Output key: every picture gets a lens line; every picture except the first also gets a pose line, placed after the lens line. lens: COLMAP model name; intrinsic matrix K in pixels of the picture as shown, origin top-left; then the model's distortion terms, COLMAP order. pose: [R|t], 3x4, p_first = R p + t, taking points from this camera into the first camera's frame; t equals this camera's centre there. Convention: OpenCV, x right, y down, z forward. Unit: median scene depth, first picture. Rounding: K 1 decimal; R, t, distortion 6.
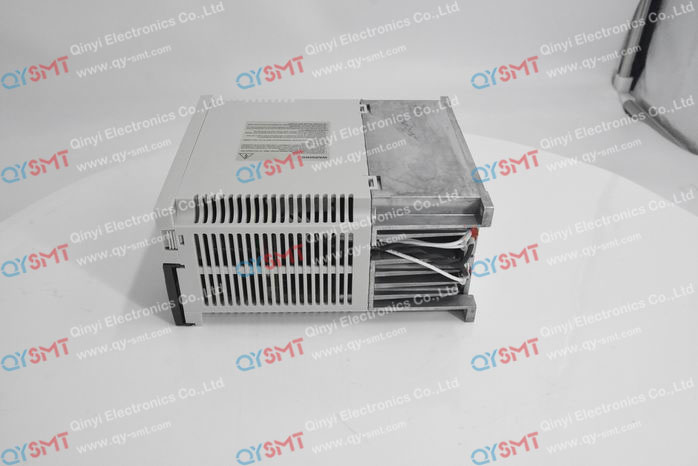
lens RADIAL K [[676.4, 0, 349.0], [0, 676.4, 233.0], [0, 0, 1]] dist [-0.000812, 0.003905]
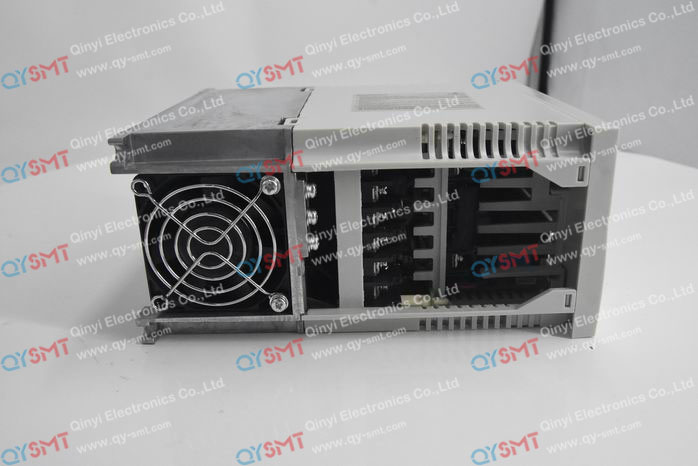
lens RADIAL K [[676.4, 0, 349.0], [0, 676.4, 233.0], [0, 0, 1]] dist [-0.000812, 0.003905]
pose [[1.000000, -0.000092, 0.000241, -0.000134], [0.000092, 1.000000, 0.000266, -0.278103], [-0.000241, -0.000266, 1.000000, 0.000084]]
